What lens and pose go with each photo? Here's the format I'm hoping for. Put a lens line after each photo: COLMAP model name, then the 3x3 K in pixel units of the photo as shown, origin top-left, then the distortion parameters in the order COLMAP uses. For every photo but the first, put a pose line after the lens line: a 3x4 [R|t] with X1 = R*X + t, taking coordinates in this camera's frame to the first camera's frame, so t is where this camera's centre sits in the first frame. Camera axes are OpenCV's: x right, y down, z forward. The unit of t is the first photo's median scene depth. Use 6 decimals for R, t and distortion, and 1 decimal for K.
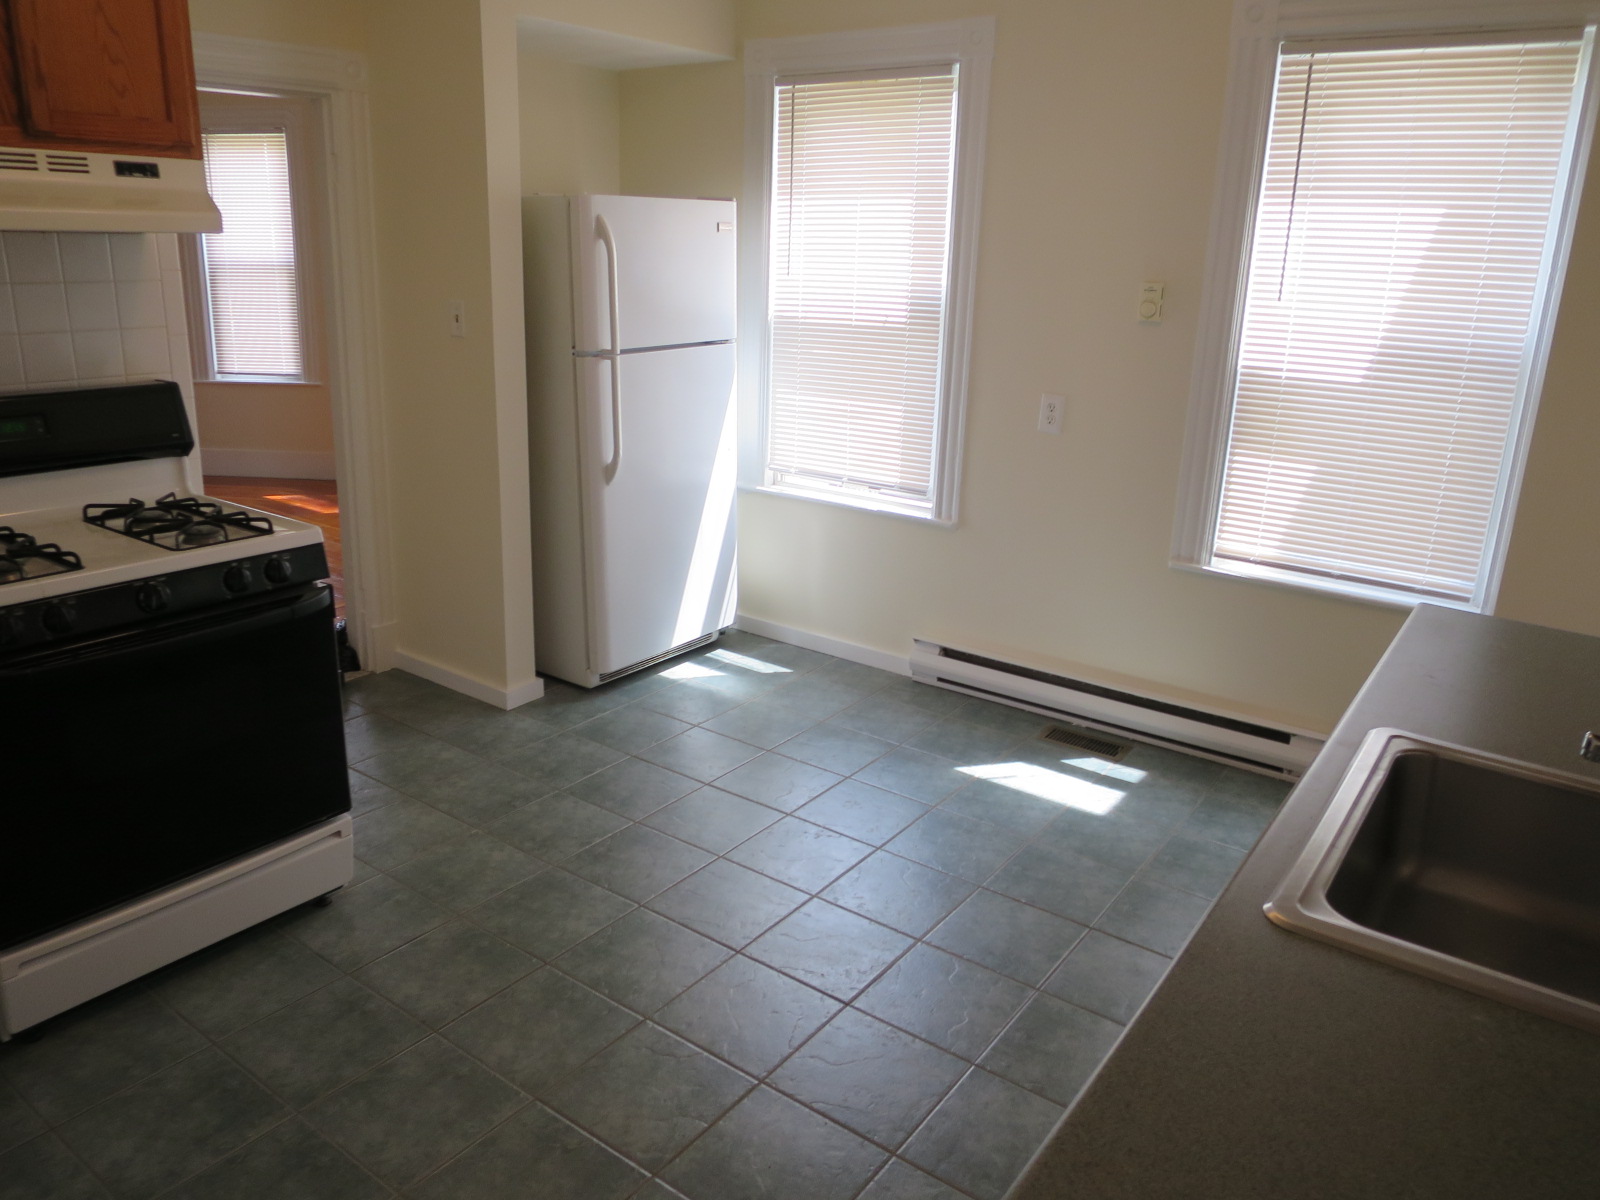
lens RADIAL K [[1154.0, 0, 800.0], [0, 1154.0, 600.0], [0, 0, 1]] dist [-0.037559, -0.005151]
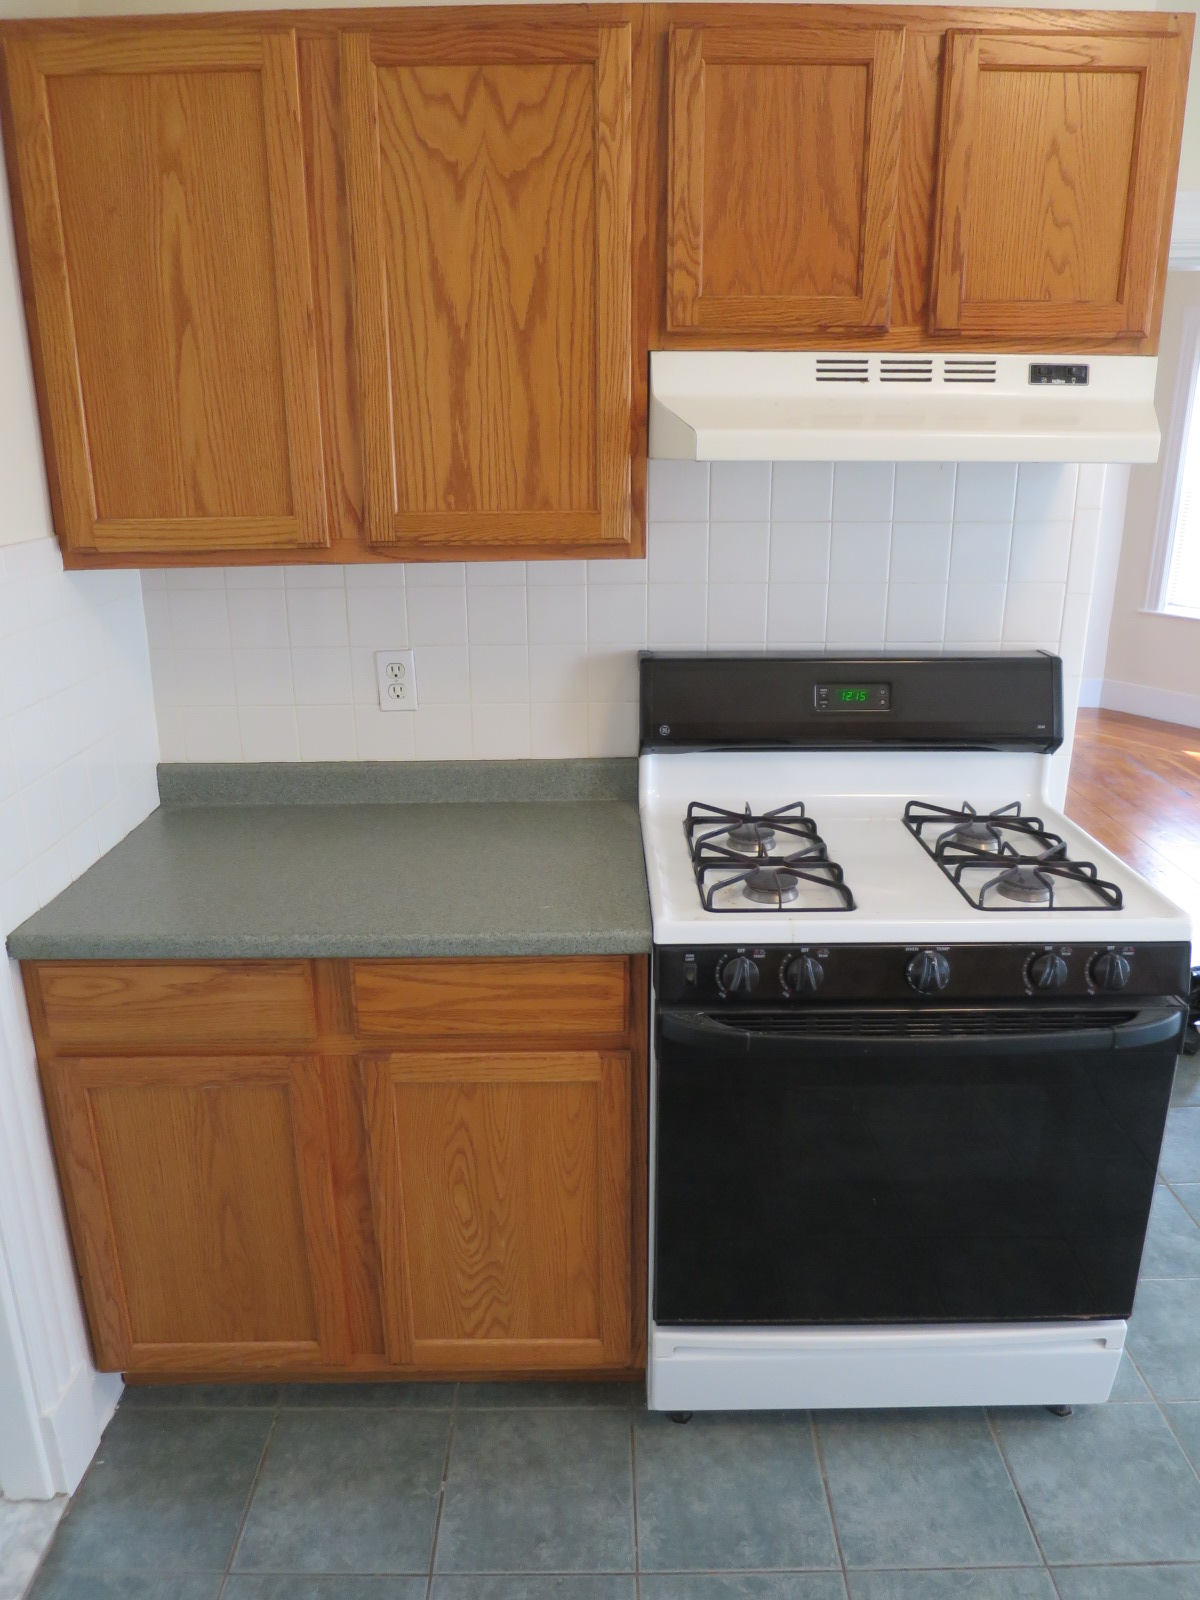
lens RADIAL K [[1154.0, 0, 600.0], [0, 1154.0, 800.0], [0, 0, 1]] dist [-0.037559, -0.005151]
pose [[0.588832, 0.210221, -0.780438, -0.133043], [-0.212533, 0.971875, 0.101433, -0.127158], [0.779812, 0.106142, 0.616950, 0.349466]]
